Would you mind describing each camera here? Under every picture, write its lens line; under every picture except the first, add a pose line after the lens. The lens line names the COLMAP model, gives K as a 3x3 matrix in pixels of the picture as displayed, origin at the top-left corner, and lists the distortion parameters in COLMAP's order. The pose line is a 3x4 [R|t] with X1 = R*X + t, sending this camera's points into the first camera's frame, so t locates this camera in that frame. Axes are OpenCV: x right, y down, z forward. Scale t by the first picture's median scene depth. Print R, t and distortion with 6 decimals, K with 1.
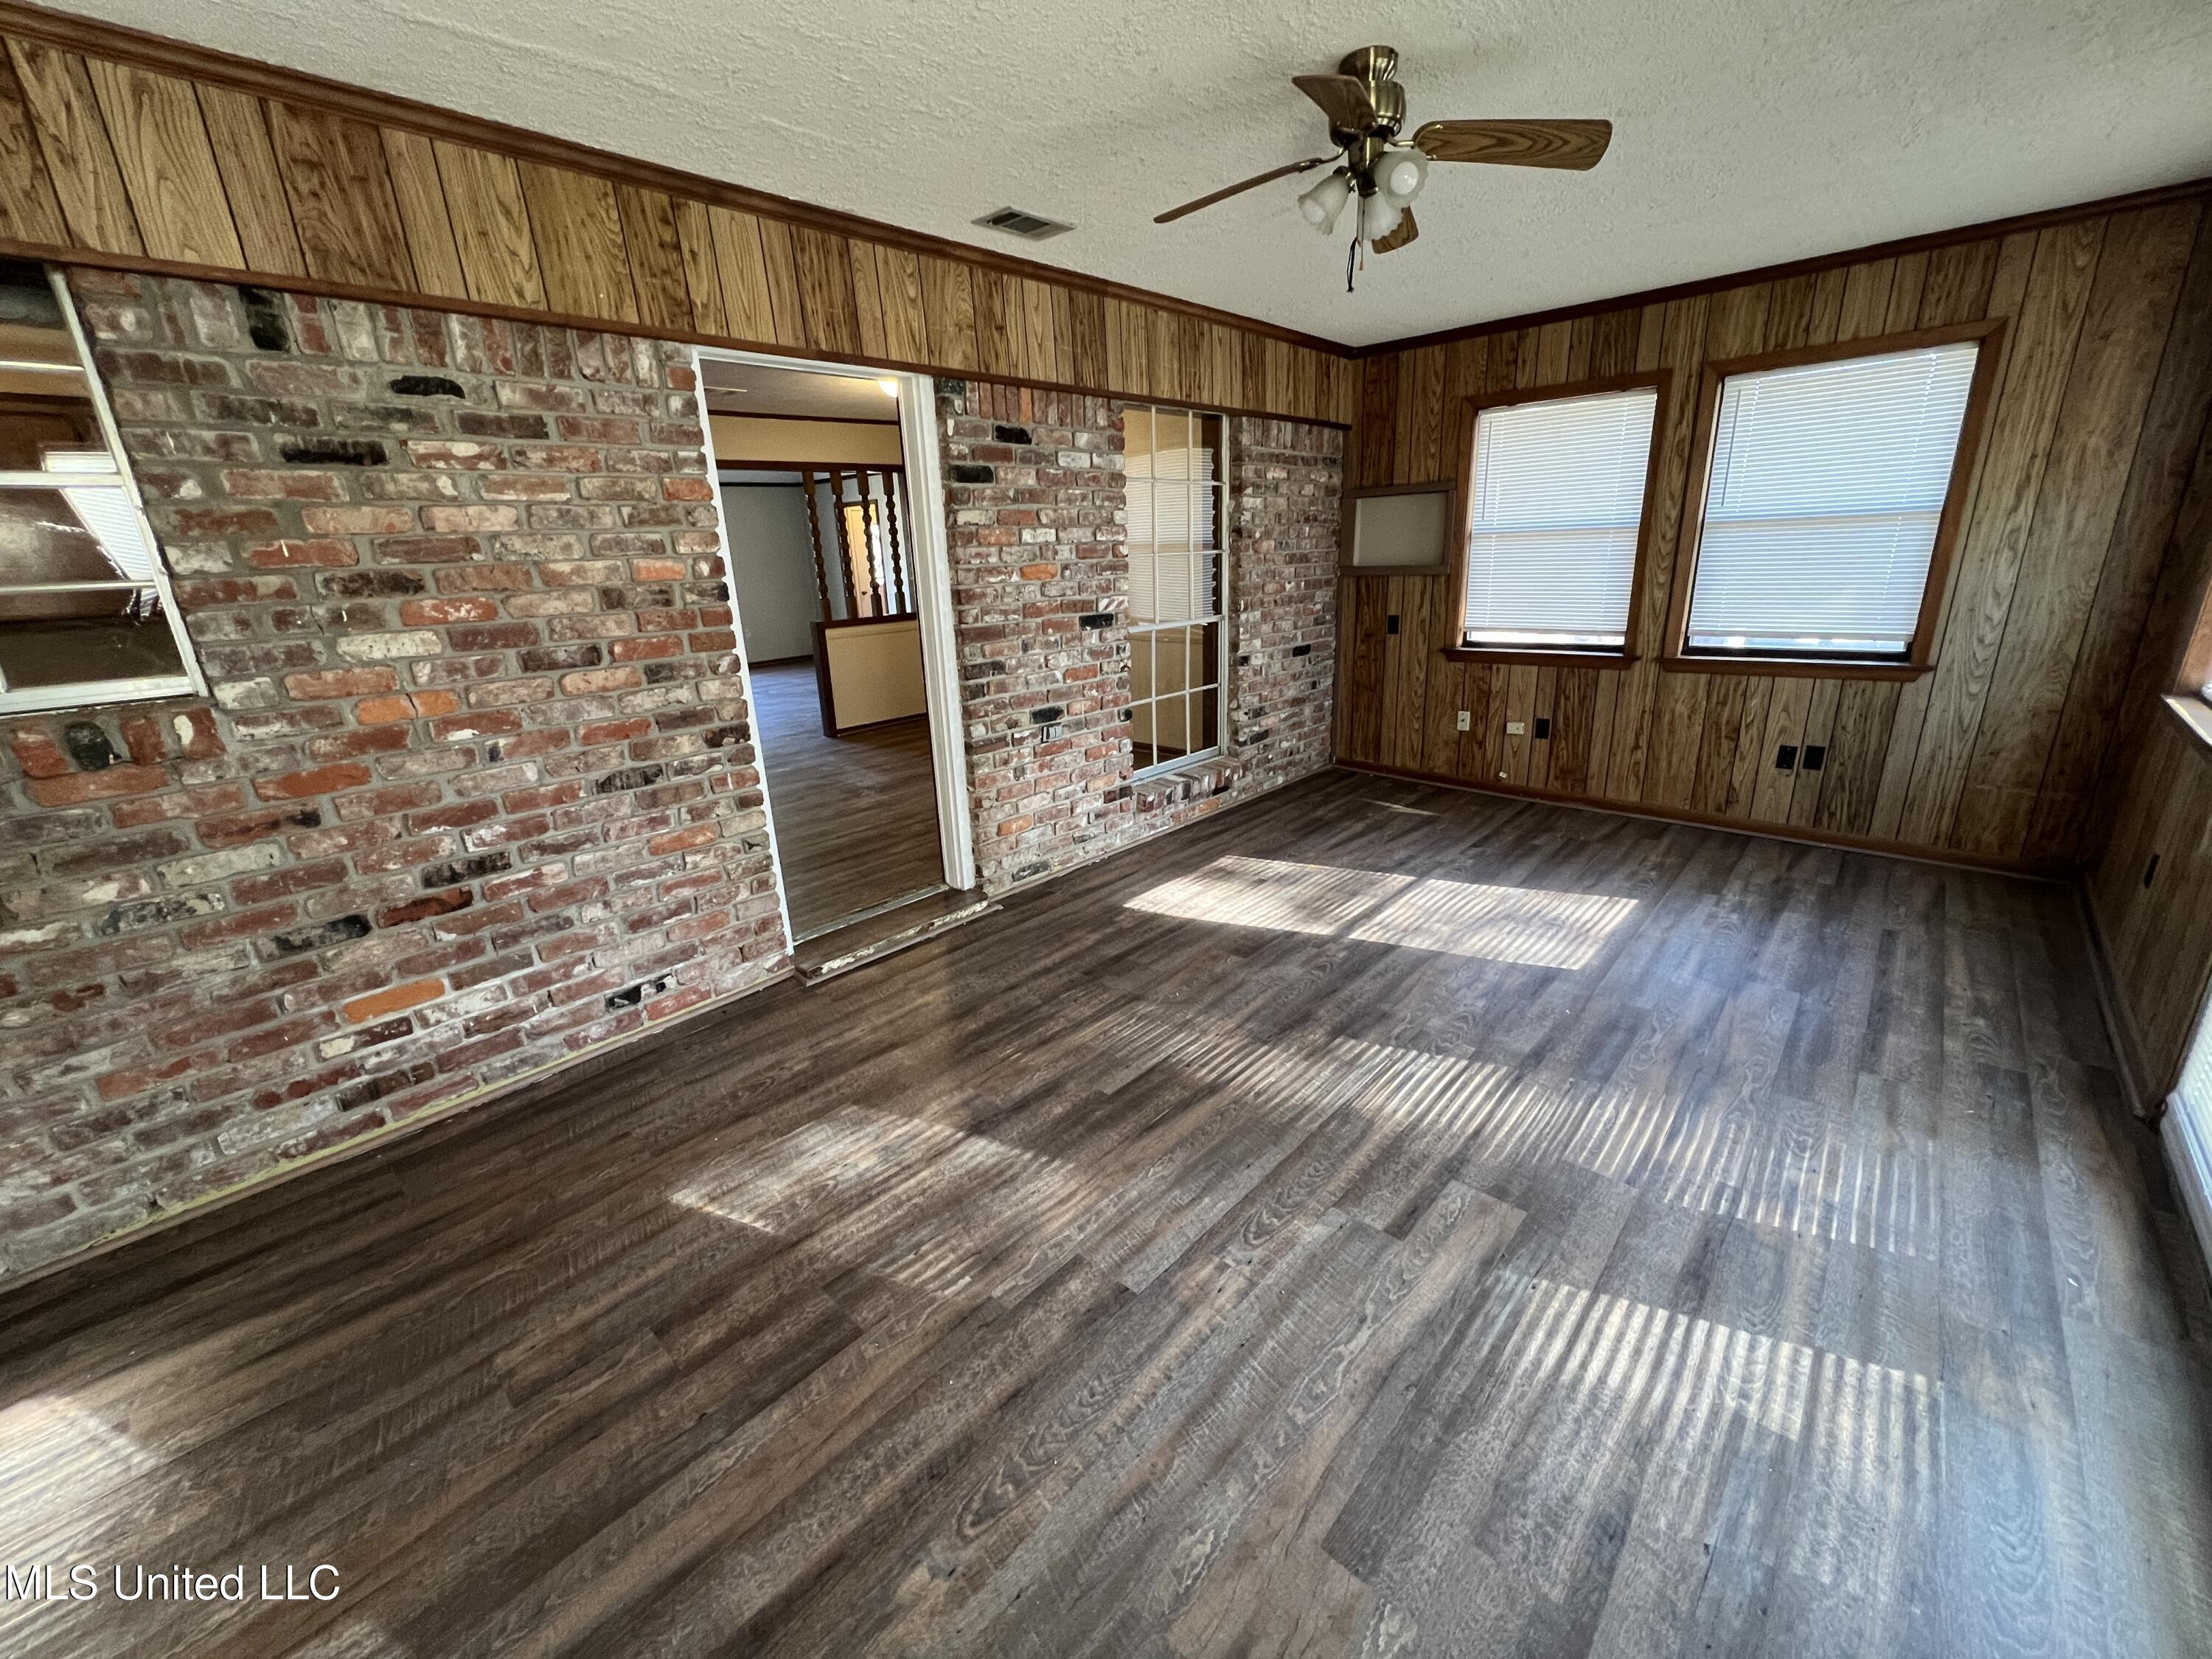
lens RADIAL K [[900.0, 0, 1106.0], [0, 900.0, 829.5], [0, 0, 1]] dist [0.022216, -0.000028]
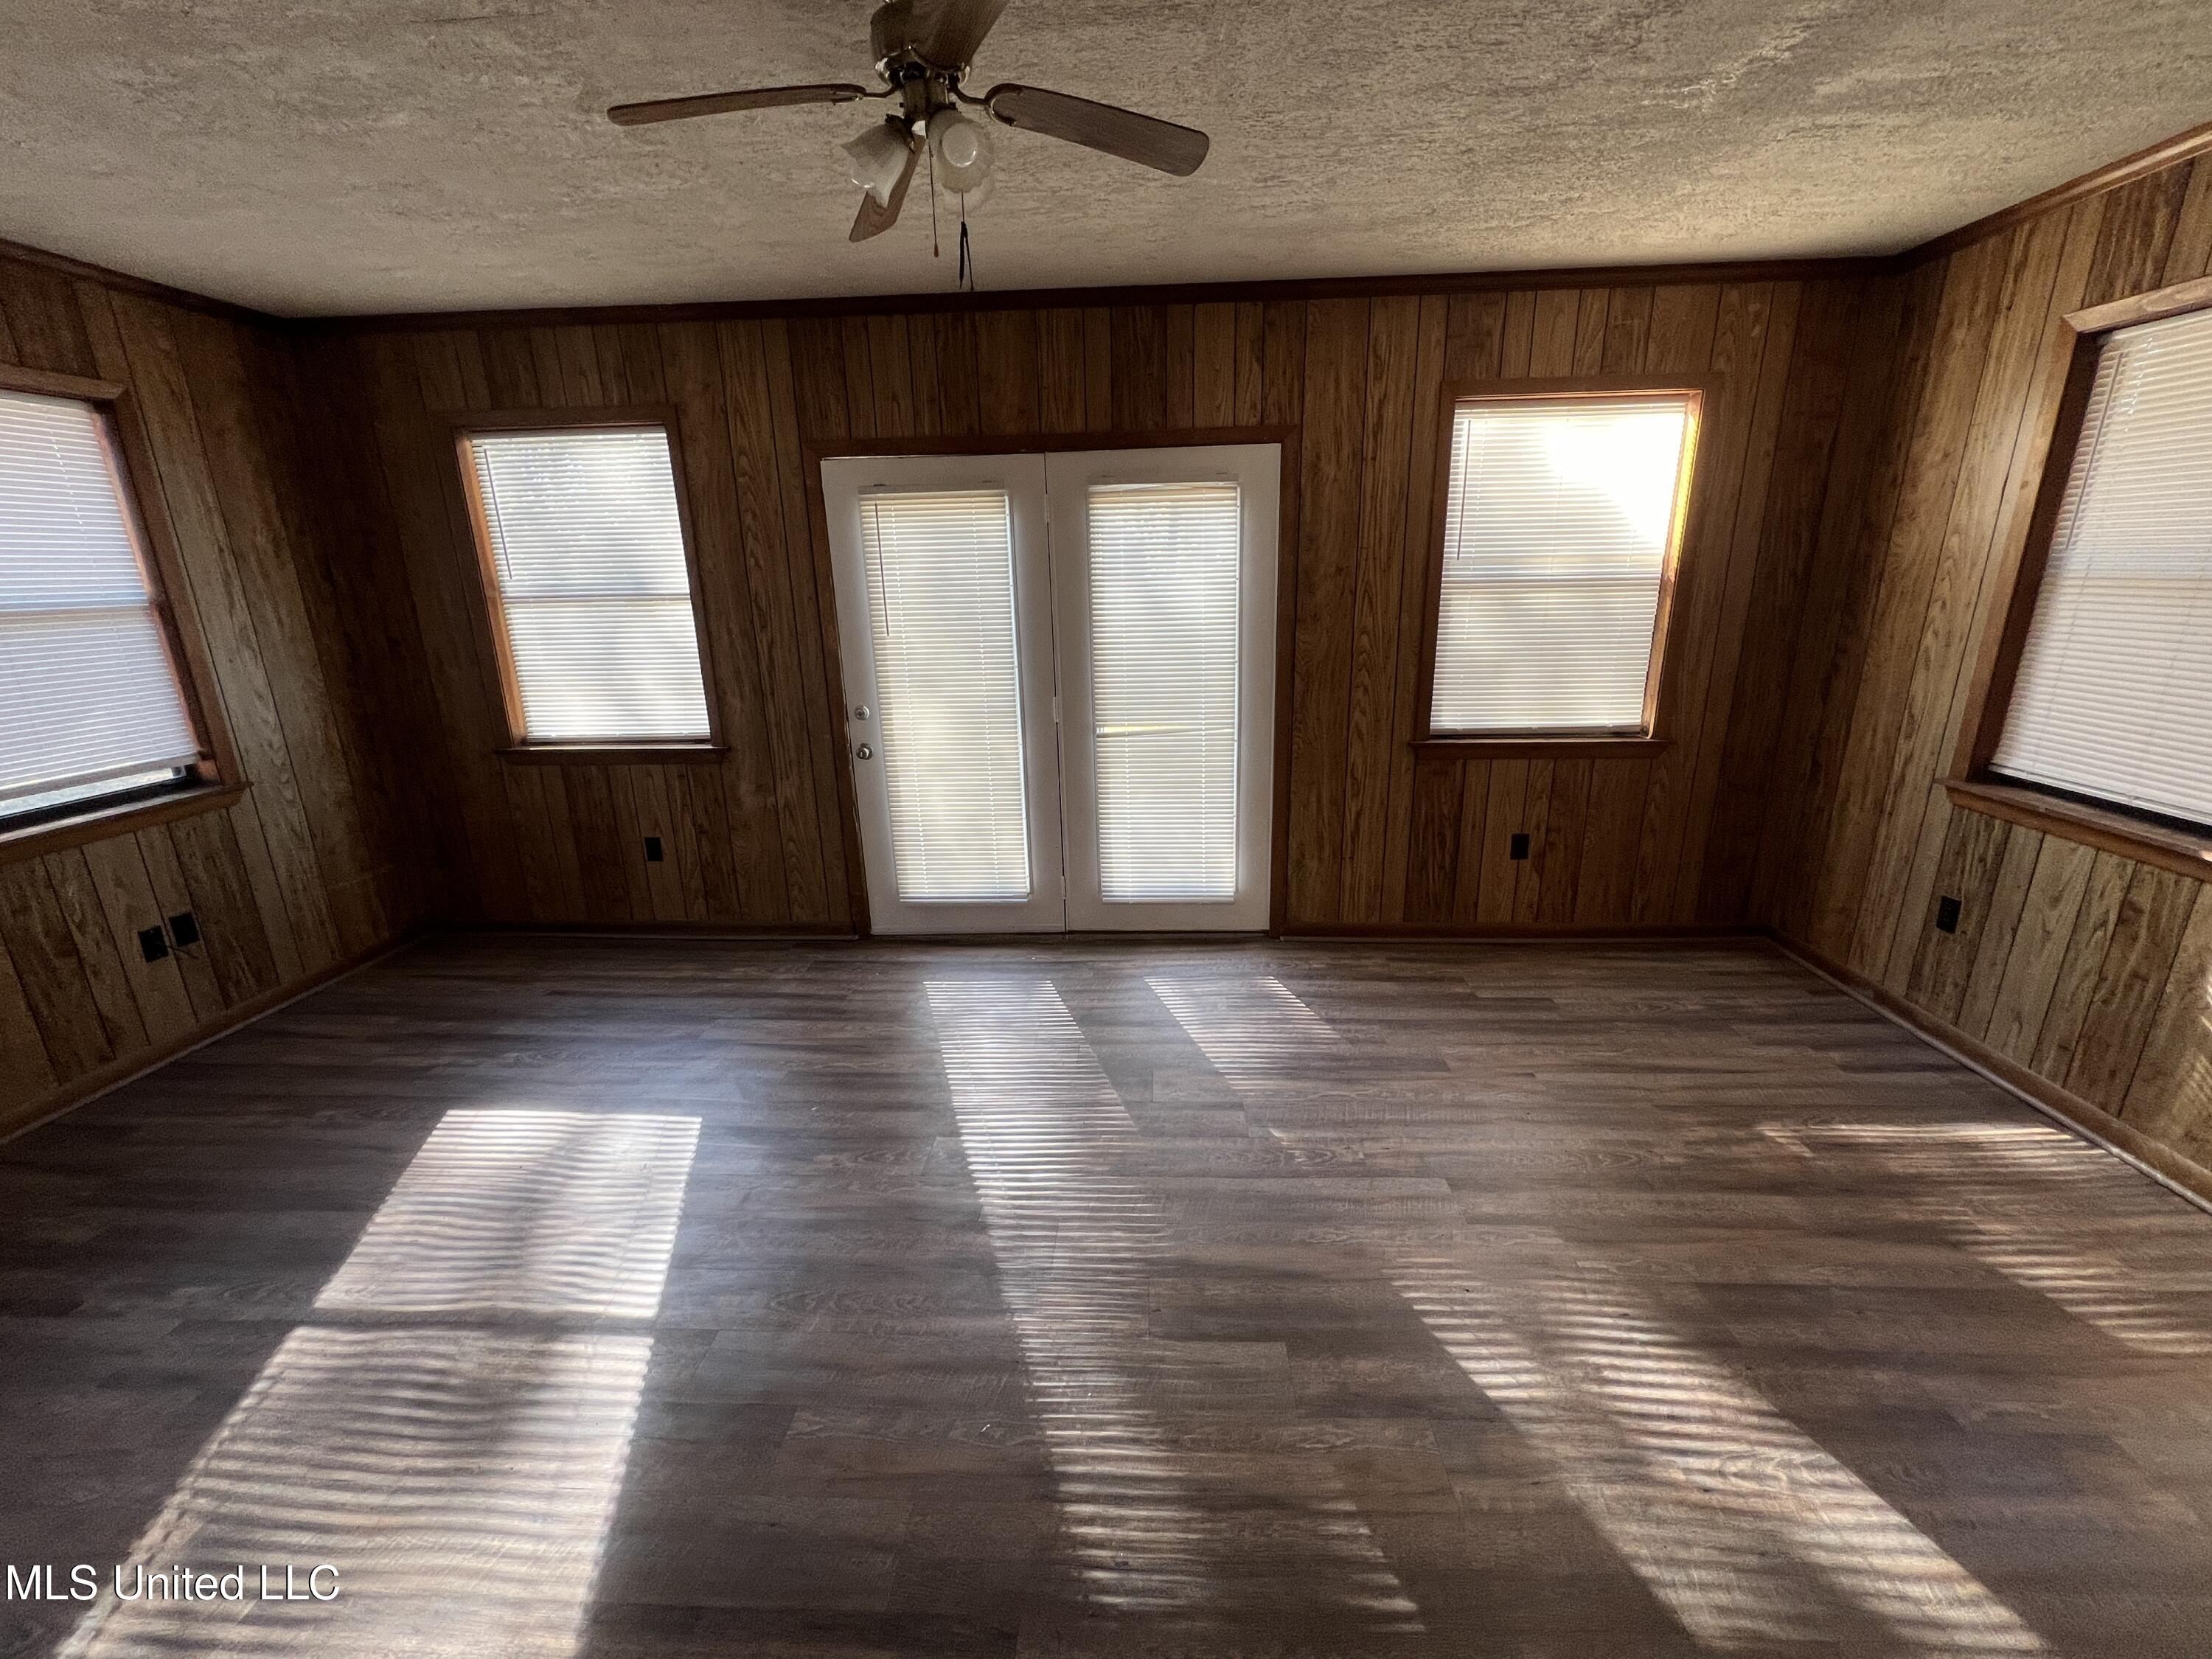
lens RADIAL K [[882.4, 0, 1106.0], [0, 882.4, 829.5], [0, 0, 1]] dist [0.001288, 0.000069]
pose [[-0.627641, -0.170932, 0.759506, -0.233964], [0.279652, 0.860977, 0.424868, -0.261262], [-0.726541, 0.479062, -0.492583, 0.830449]]
